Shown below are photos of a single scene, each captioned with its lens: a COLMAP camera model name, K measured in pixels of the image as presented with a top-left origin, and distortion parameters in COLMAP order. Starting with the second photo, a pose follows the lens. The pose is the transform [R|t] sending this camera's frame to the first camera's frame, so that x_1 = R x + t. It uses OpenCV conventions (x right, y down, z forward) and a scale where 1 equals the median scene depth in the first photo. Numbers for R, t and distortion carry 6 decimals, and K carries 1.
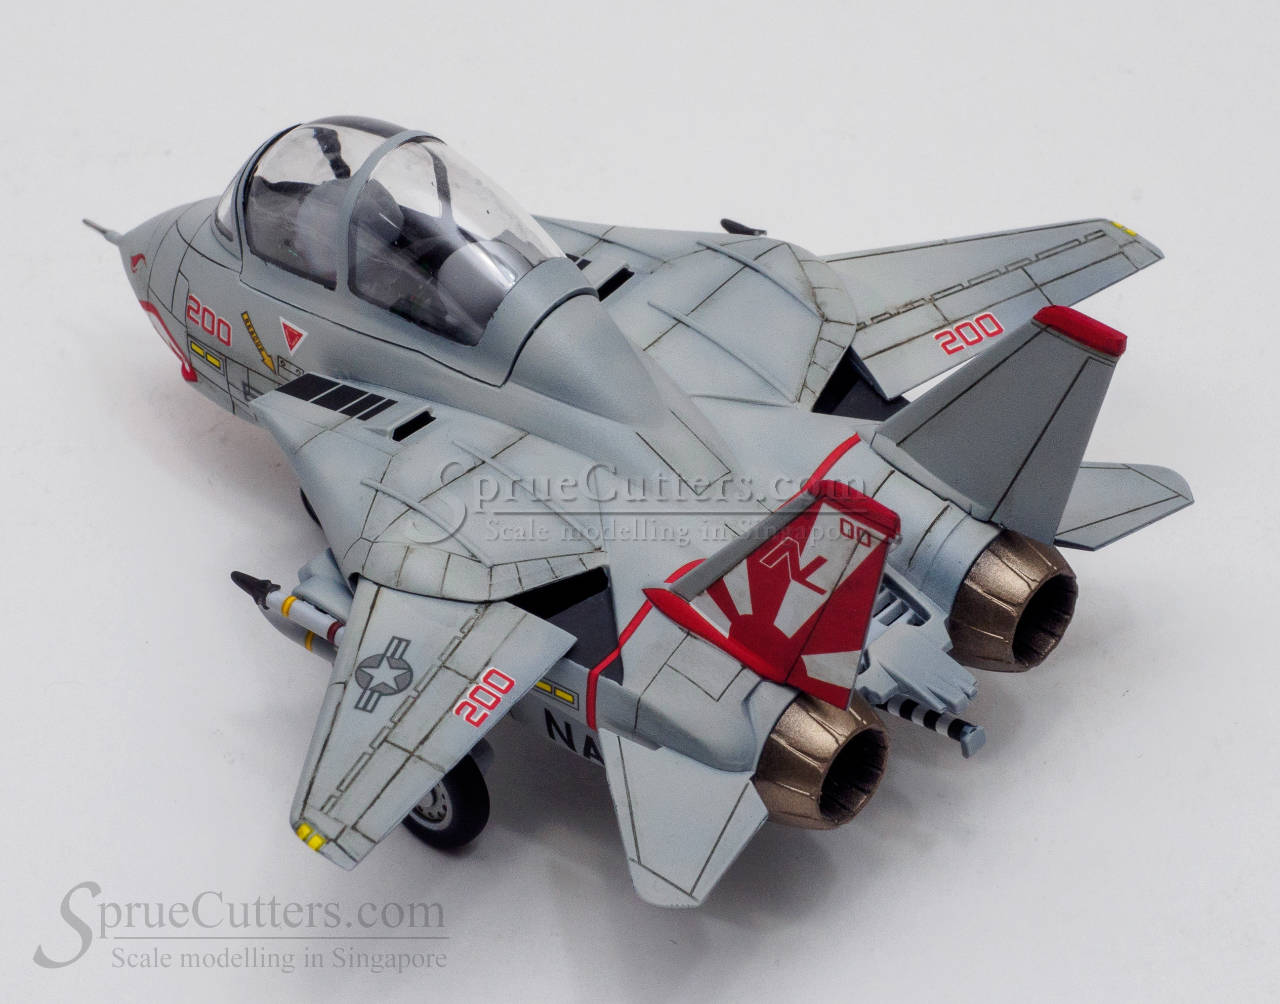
lens RADIAL K [[5467.2, 0, 640.3], [0, 5467.2, 502.4], [0, 0, 1]] dist [0.157123, 0.000000]
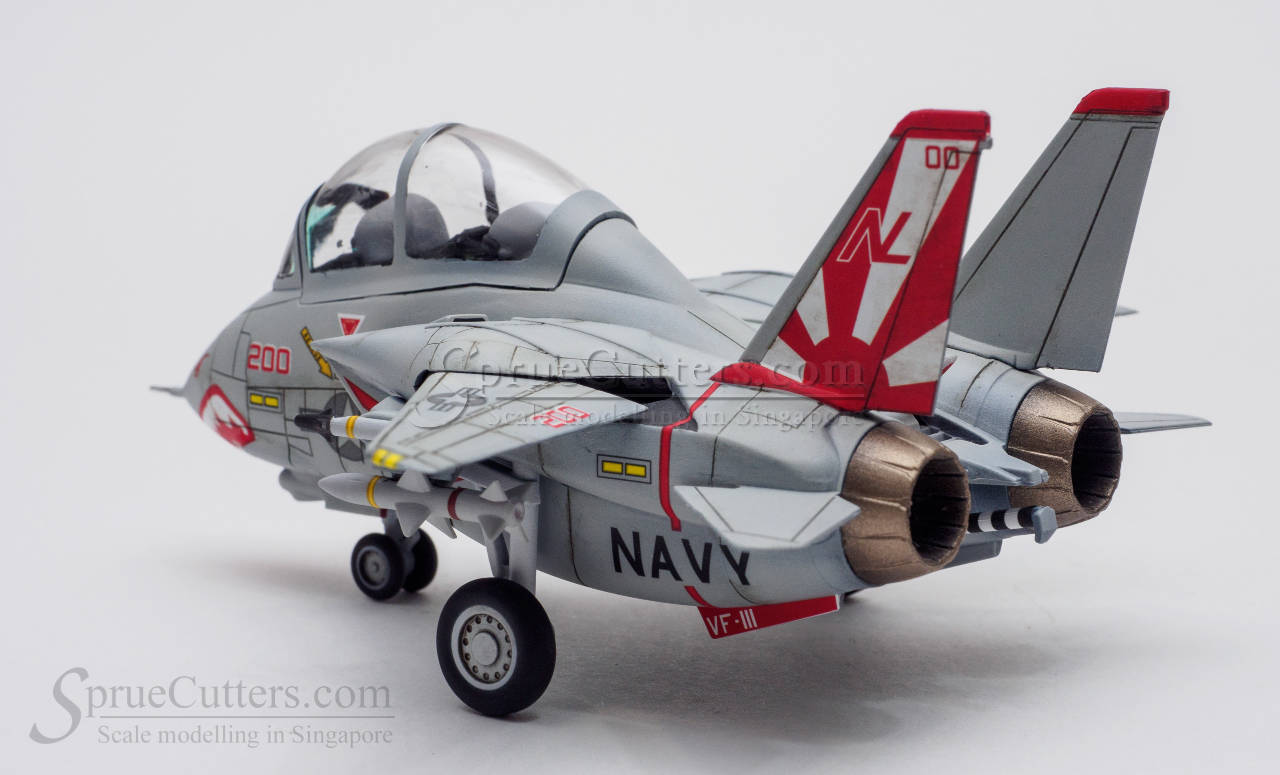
lens RADIAL K [[3116.6, 0, 666.0], [0, 3116.6, 410.6], [0, 0, 1]] dist [0.120489, 0.000000]
pose [[0.997325, -0.009715, 0.072451, -0.049783], [0.045602, 0.857309, -0.512778, 0.318830], [-0.057131, 0.514710, 0.855458, 0.521320]]
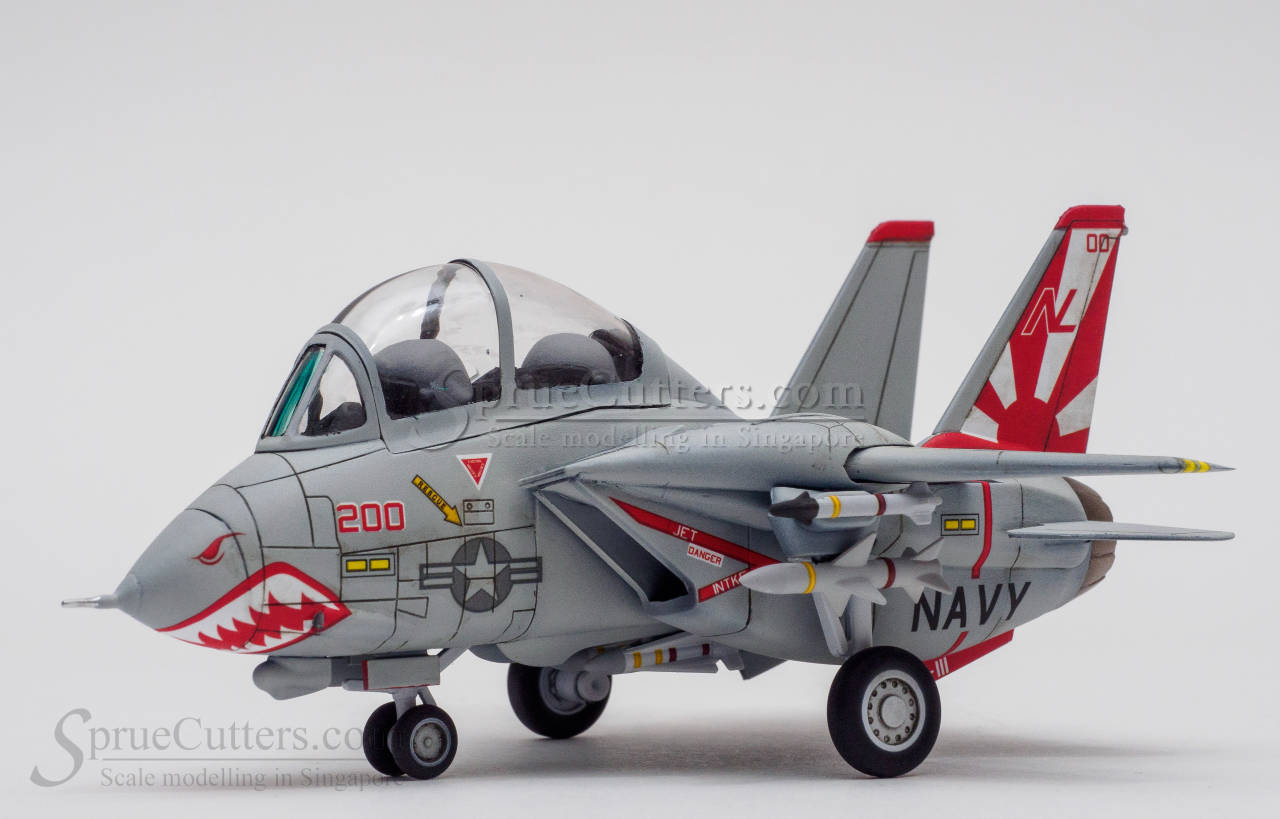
lens RADIAL K [[3698.6, 0, 632.7], [0, 3698.6, 407.4], [0, 0, 1]] dist [0.045615, 0.000000]
pose [[0.238066, -0.004008, 0.971241, -0.764184], [0.648045, 0.745503, -0.155770, 0.091355], [-0.723438, 0.666491, 0.180076, 0.912035]]
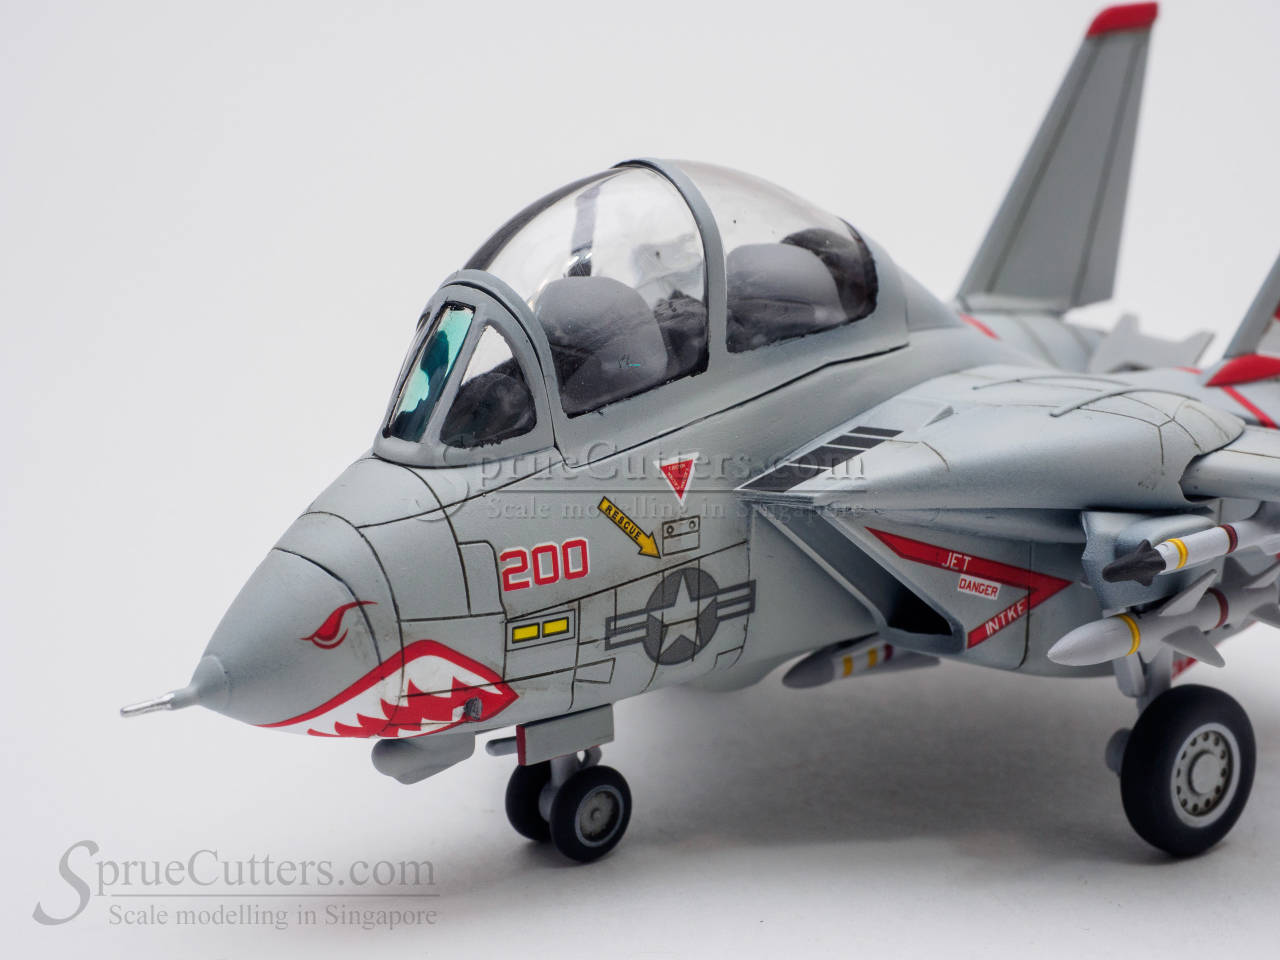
lens RADIAL K [[2970.2, 0, 639.3], [0, 2970.2, 481.1], [0, 0, 1]] dist [0.063809, 0.000000]
pose [[0.152914, -0.252630, 0.955403, -0.473523], [0.637345, 0.764059, 0.100027, -0.077814], [-0.755254, 0.593626, 0.277848, 0.959628]]
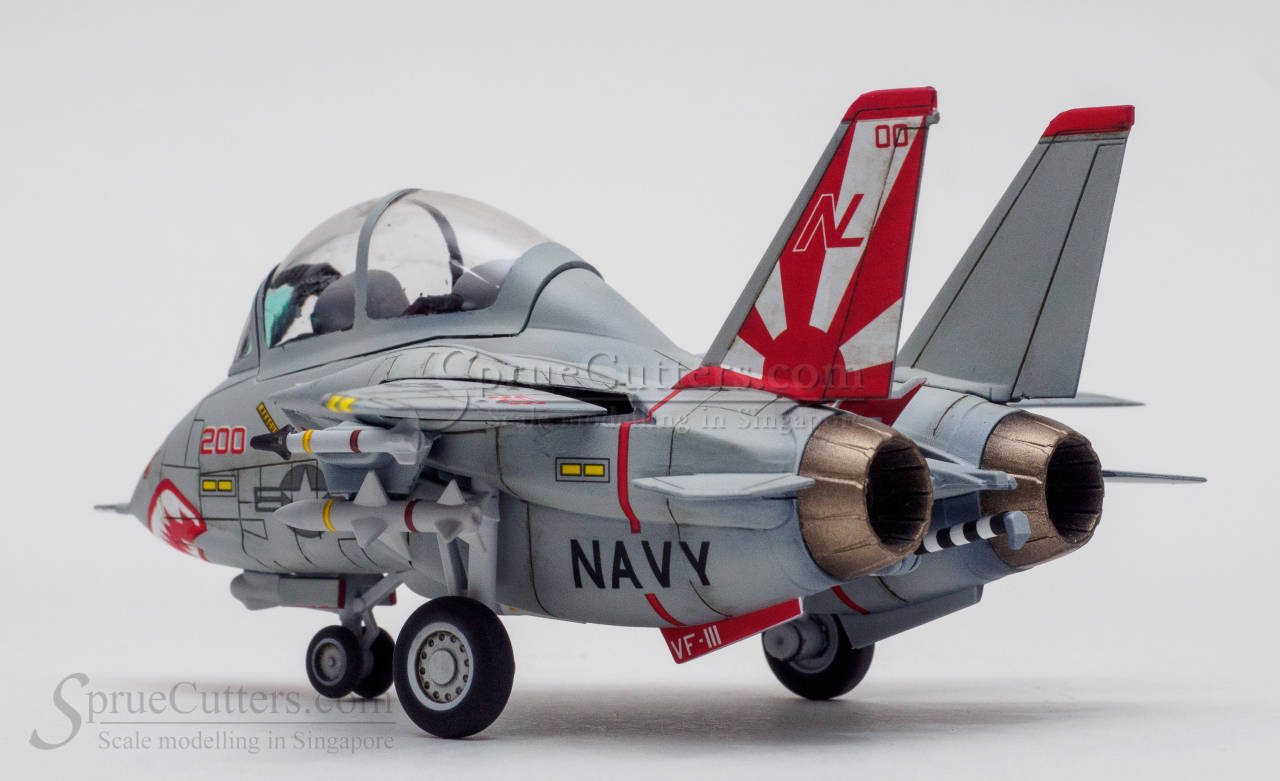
lens RADIAL K [[4366.2, 0, 642.1], [0, 4366.2, 379.6], [0, 0, 1]] dist [0.179862, 0.000000]
pose [[0.998921, -0.003972, 0.046272, -0.041884], [0.033465, 0.752410, -0.657844, 0.542295], [-0.032202, 0.658683, 0.751731, 0.411032]]
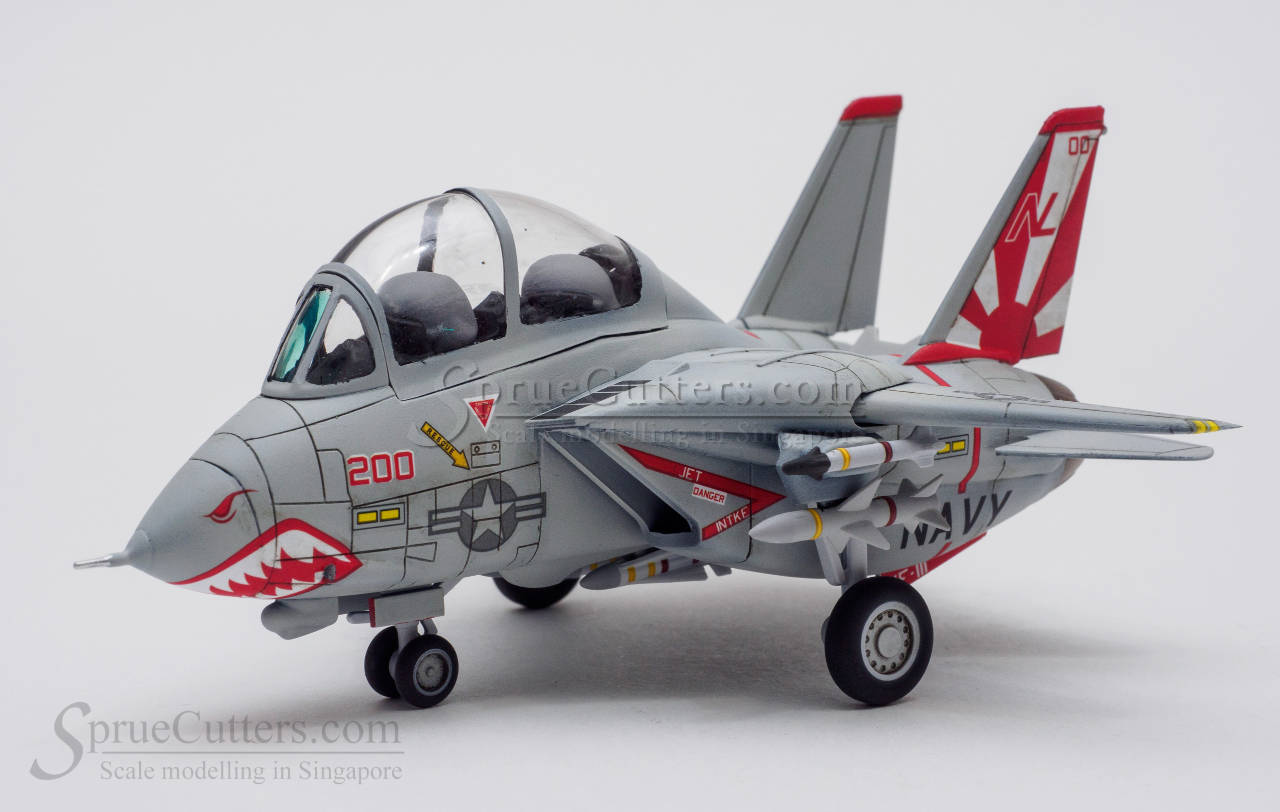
lens RADIAL K [[3081.0, 0, 580.9], [0, 3081.0, 412.9], [0, 0, 1]] dist [0.057956, 0.000000]
pose [[0.198377, -0.152423, 0.968201, -0.649163], [0.646769, 0.762584, -0.012466, -0.012148], [-0.736434, 0.628676, 0.249862, 0.907859]]
